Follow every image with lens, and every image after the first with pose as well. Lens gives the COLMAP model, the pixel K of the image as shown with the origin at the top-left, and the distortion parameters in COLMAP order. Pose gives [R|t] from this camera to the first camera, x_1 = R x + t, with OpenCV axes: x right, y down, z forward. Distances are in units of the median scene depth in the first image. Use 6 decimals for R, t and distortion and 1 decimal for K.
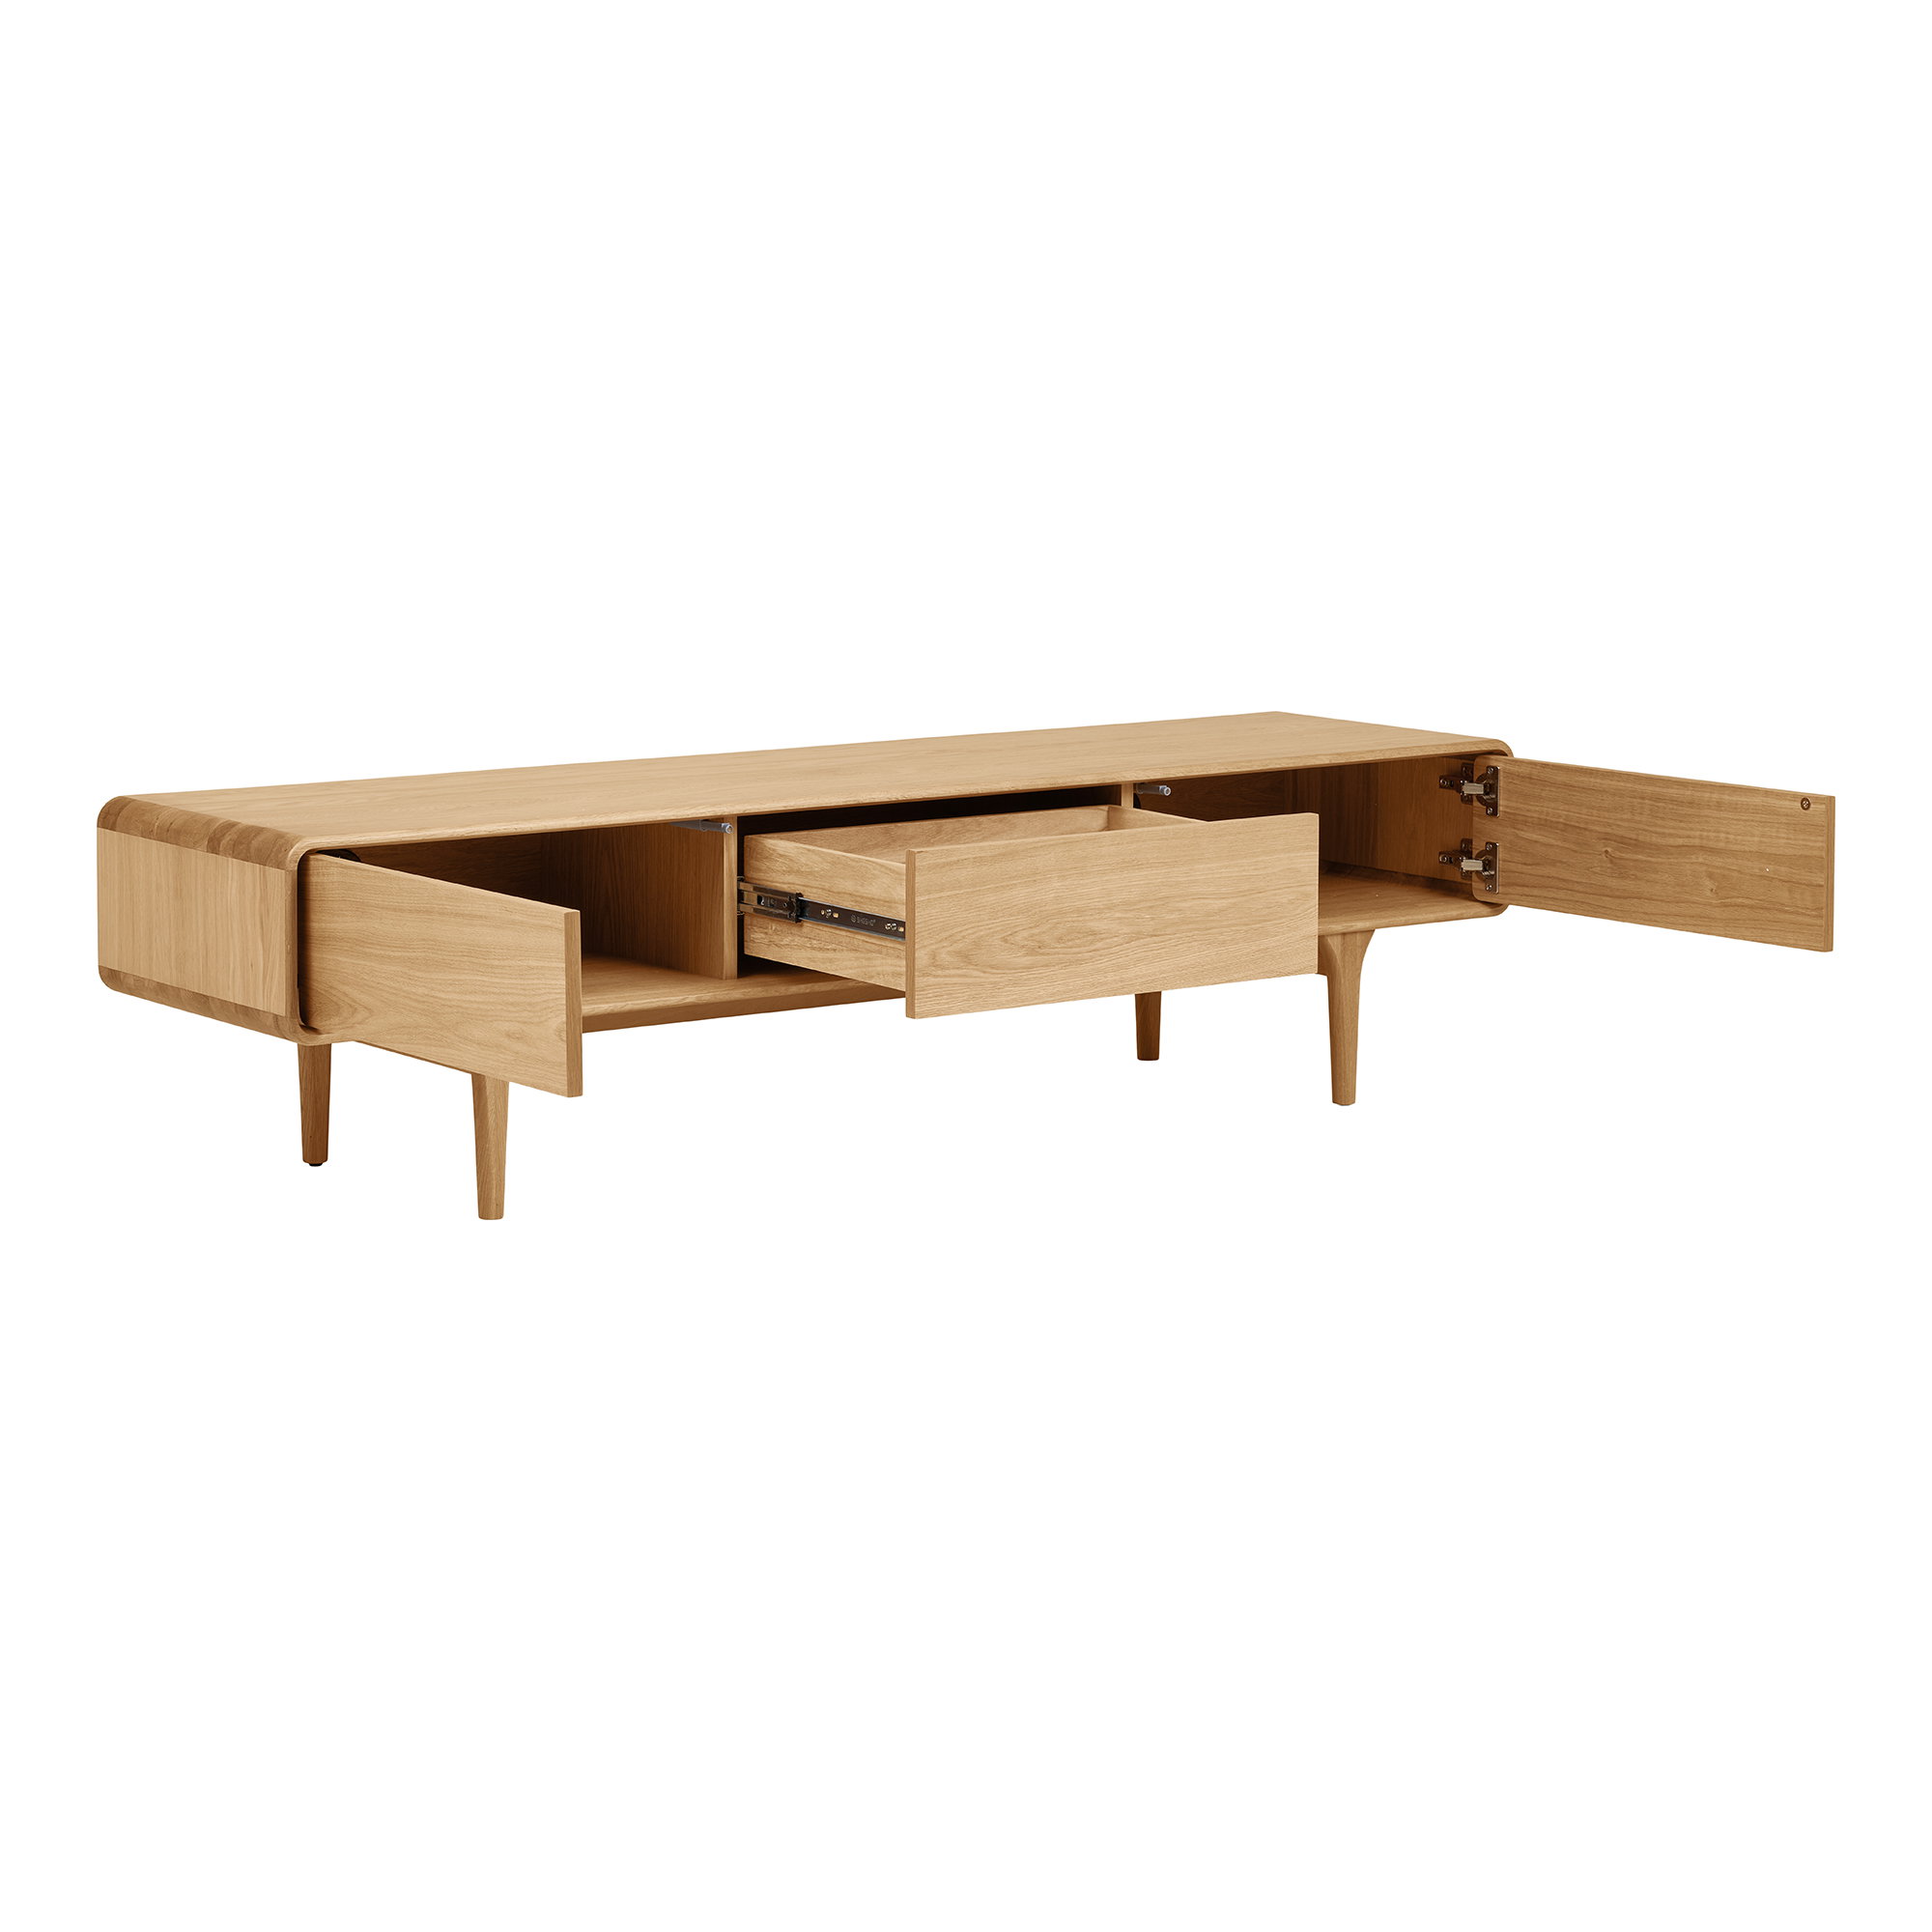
lens RADIAL K [[5845.5, 0, 966.0], [0, 5845.5, 966.0], [0, 0, 1]] dist [-0.006668, -0.035882]
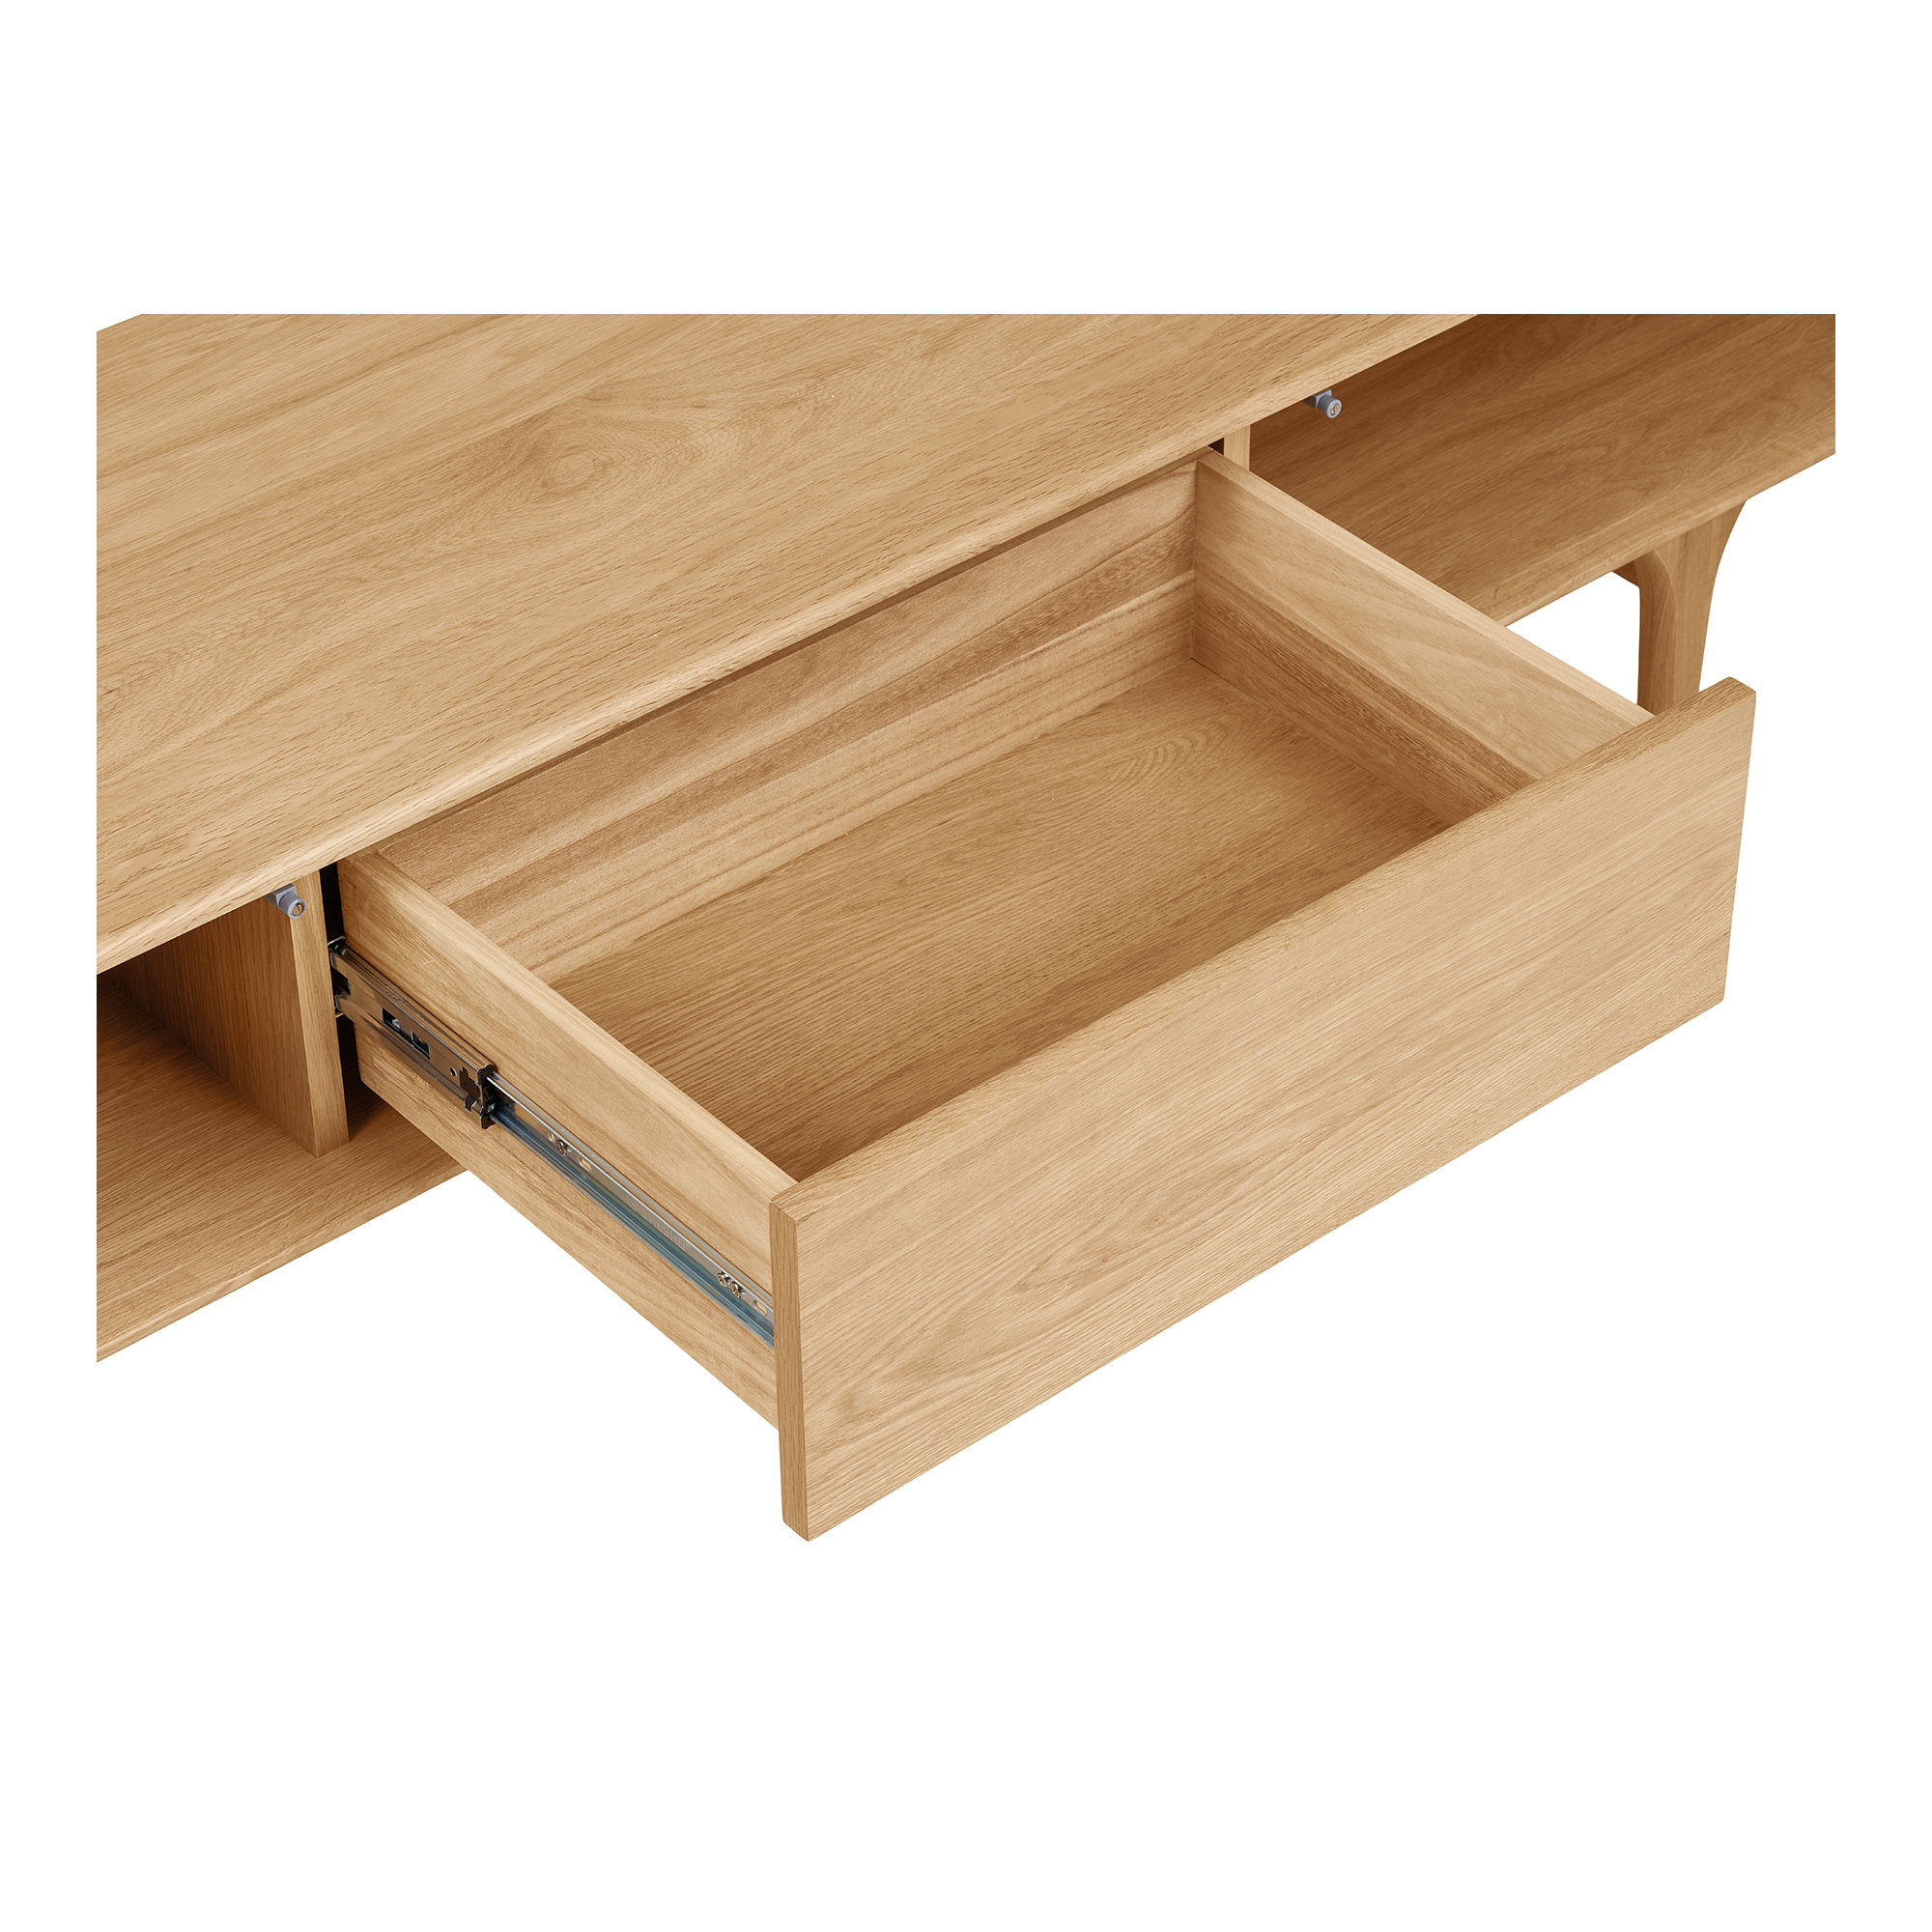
lens RADIAL K [[5281.2, 0, 966.0], [0, 5281.2, 966.0], [0, 0, 1]] dist [0.150415, 0.353346]
pose [[0.997837, -0.048435, 0.044439, -0.011749], [0.019724, 0.865523, 0.500480, -0.199217], [-0.062704, -0.498521, 0.864607, 0.693076]]
